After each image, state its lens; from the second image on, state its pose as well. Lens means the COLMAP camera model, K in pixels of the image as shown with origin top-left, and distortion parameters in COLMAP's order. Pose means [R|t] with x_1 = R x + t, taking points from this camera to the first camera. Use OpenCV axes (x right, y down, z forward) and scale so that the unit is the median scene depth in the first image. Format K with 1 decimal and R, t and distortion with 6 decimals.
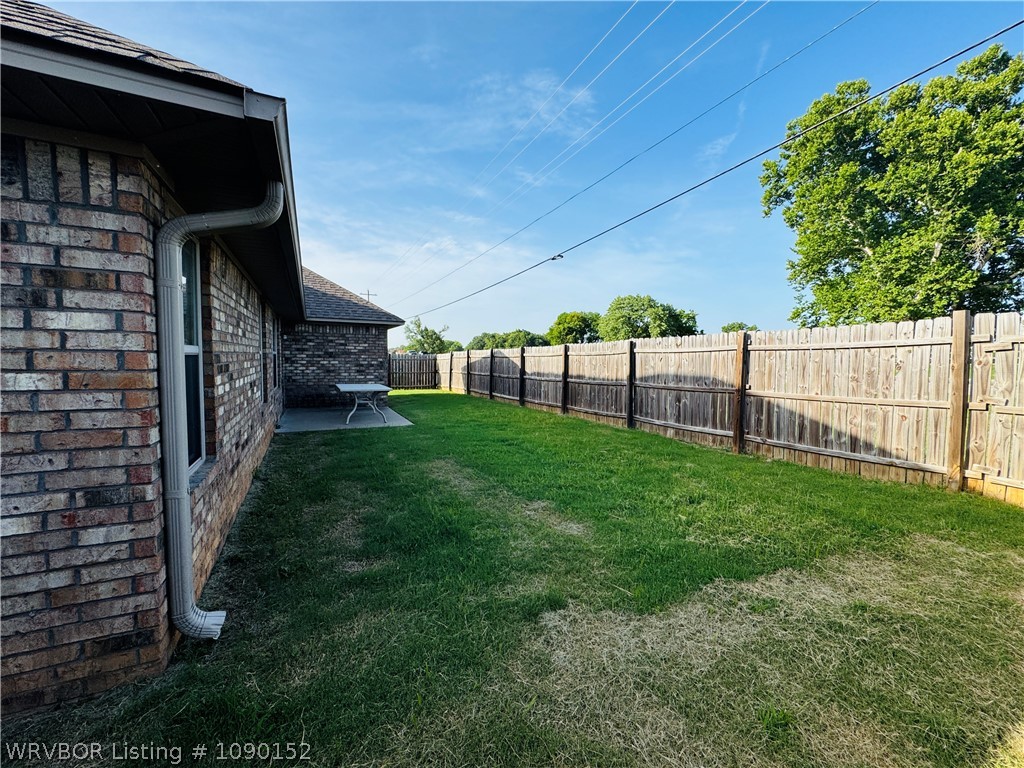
lens RADIAL K [[410.9, 0, 511.0], [0, 410.9, 382.4], [0, 0, 1]] dist [-0.000725, 0.000210]
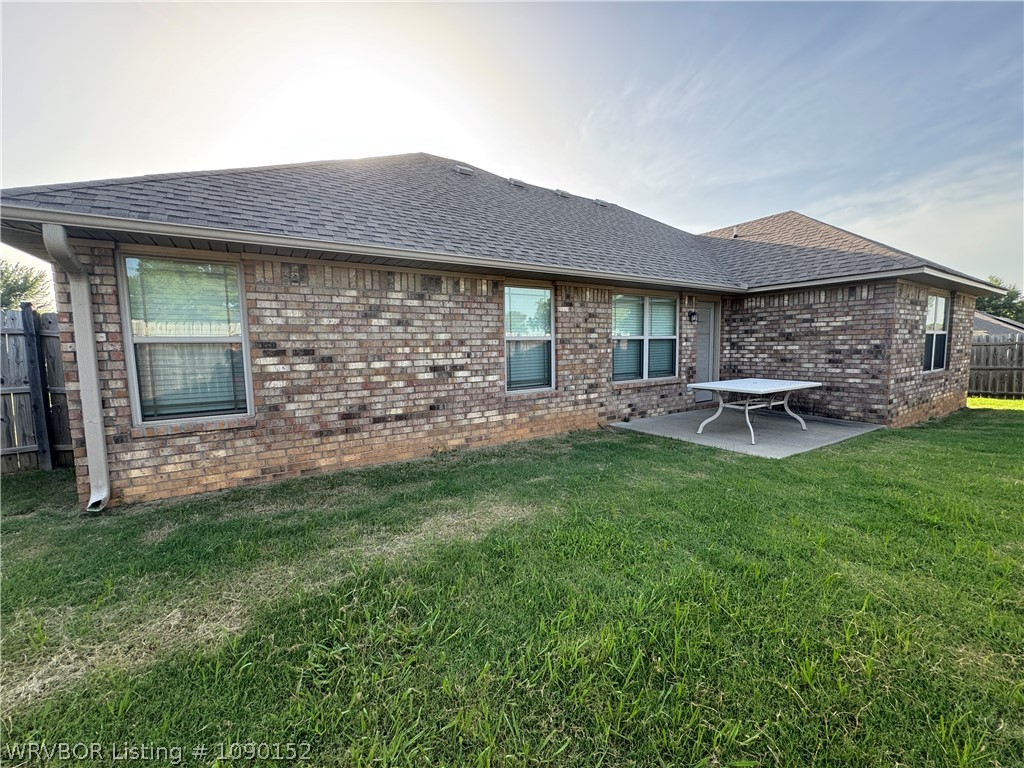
lens RADIAL K [[410.9, 0, 510.9], [0, 410.9, 386.2], [0, 0, 1]] dist [-0.000725, 0.000210]
pose [[0.116739, 0.079789, -0.989952, 0.209100], [-0.040904, 0.996308, 0.075478, -0.017479], [0.992320, 0.031682, 0.119572, 0.462233]]
